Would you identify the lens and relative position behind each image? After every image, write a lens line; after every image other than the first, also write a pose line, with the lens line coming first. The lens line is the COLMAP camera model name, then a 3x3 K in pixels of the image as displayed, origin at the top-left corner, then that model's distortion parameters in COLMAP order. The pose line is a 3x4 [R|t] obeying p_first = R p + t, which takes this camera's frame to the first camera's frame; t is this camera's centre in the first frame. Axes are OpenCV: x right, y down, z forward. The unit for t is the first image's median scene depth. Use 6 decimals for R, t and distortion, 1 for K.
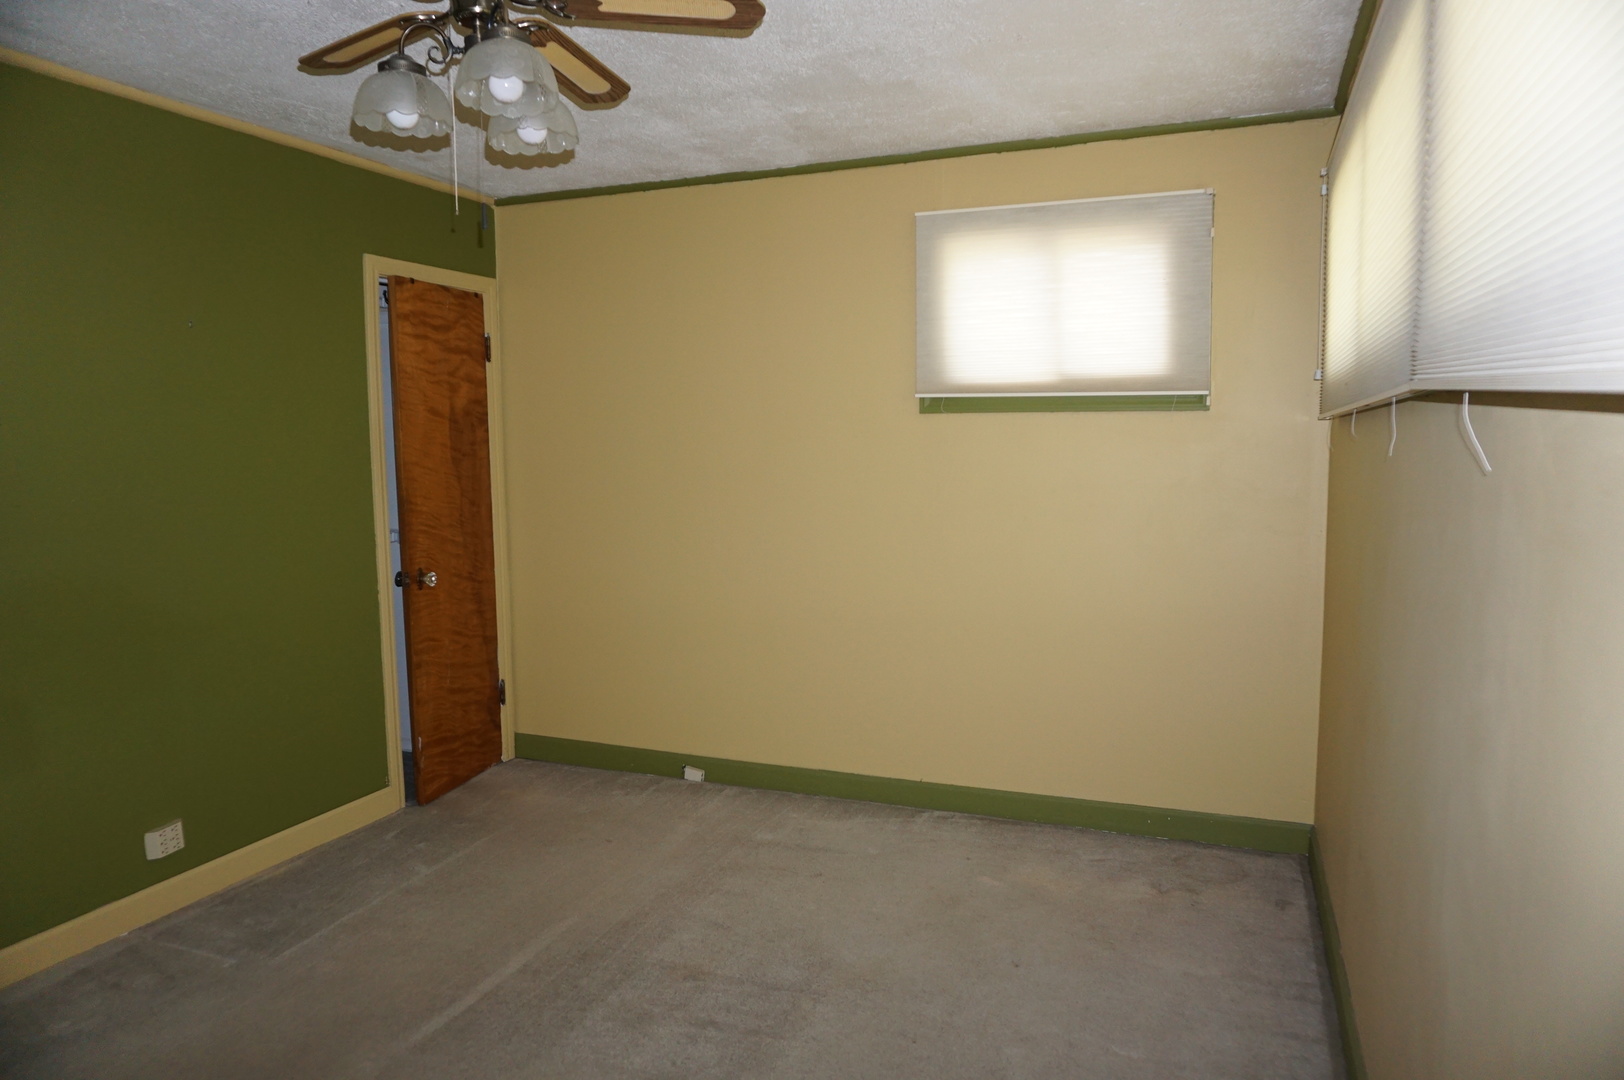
lens RADIAL K [[1076.6, 0, 812.0], [0, 1076.6, 540.0], [0, 0, 1]] dist [-0.051621, 0.039429]
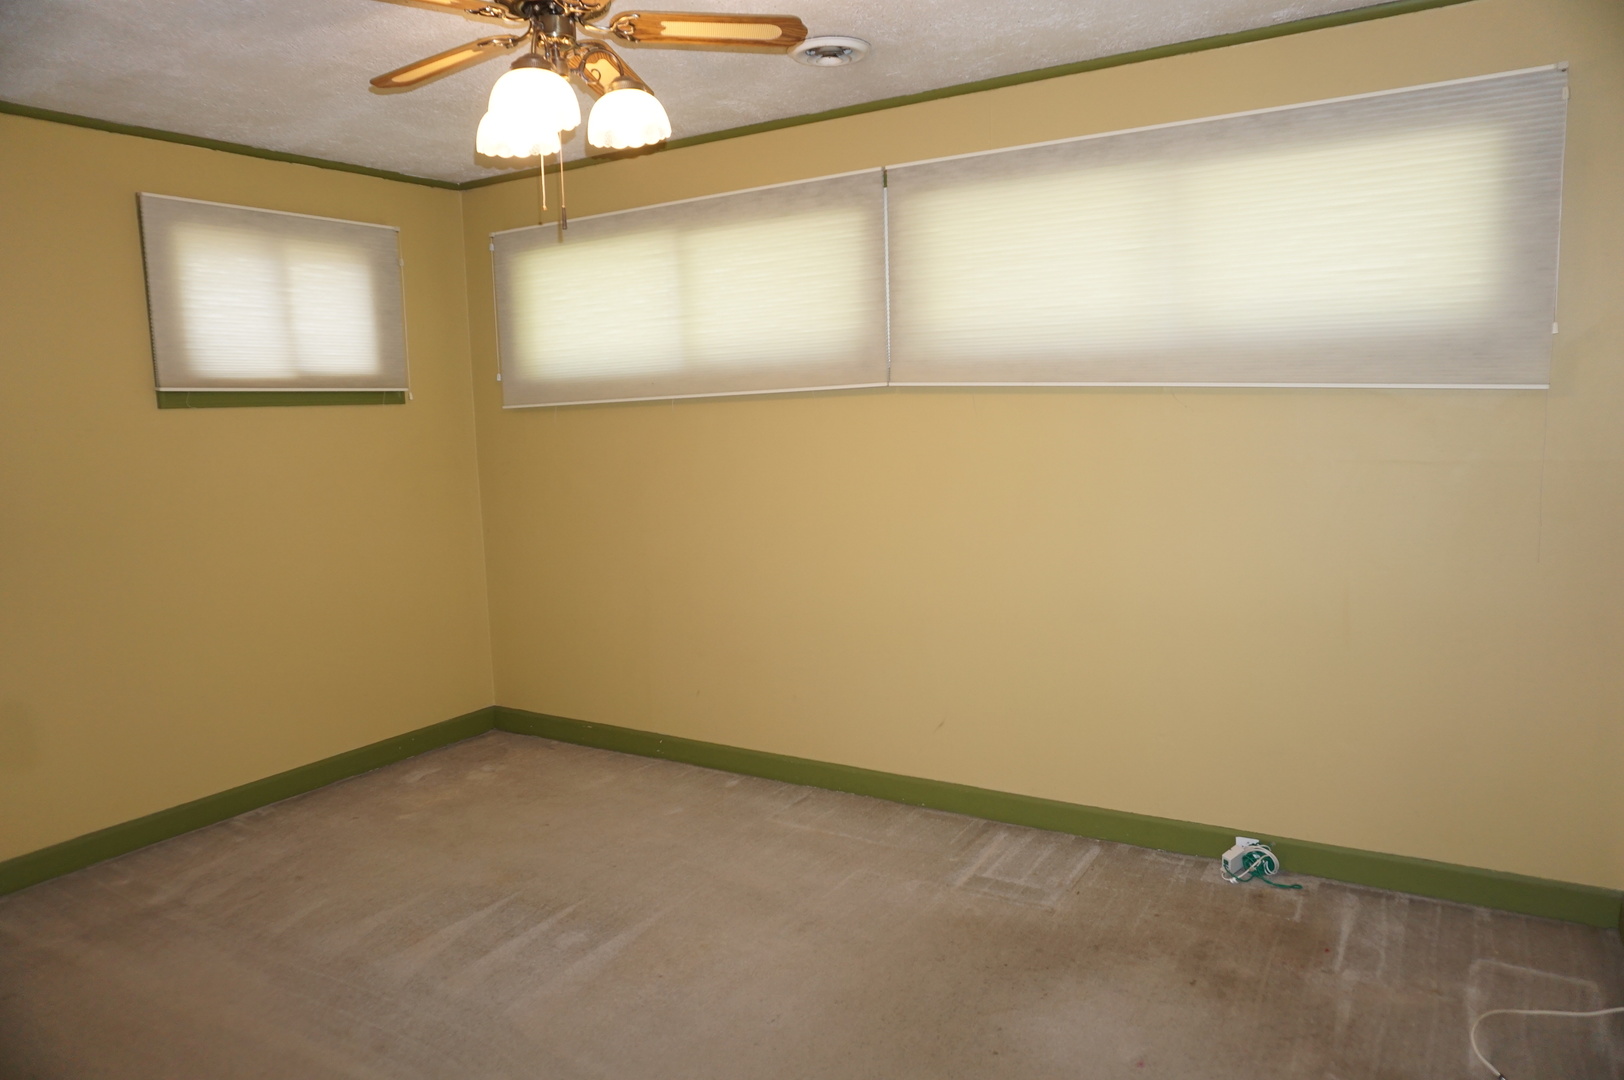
lens RADIAL K [[1076.6, 0, 812.0], [0, 1076.6, 540.0], [0, 0, 1]] dist [-0.051621, 0.039429]
pose [[0.188974, -0.116241, 0.975078, -0.748927], [0.132658, 0.986889, 0.091939, -0.015269], [-0.972980, 0.111978, 0.201916, 0.290438]]
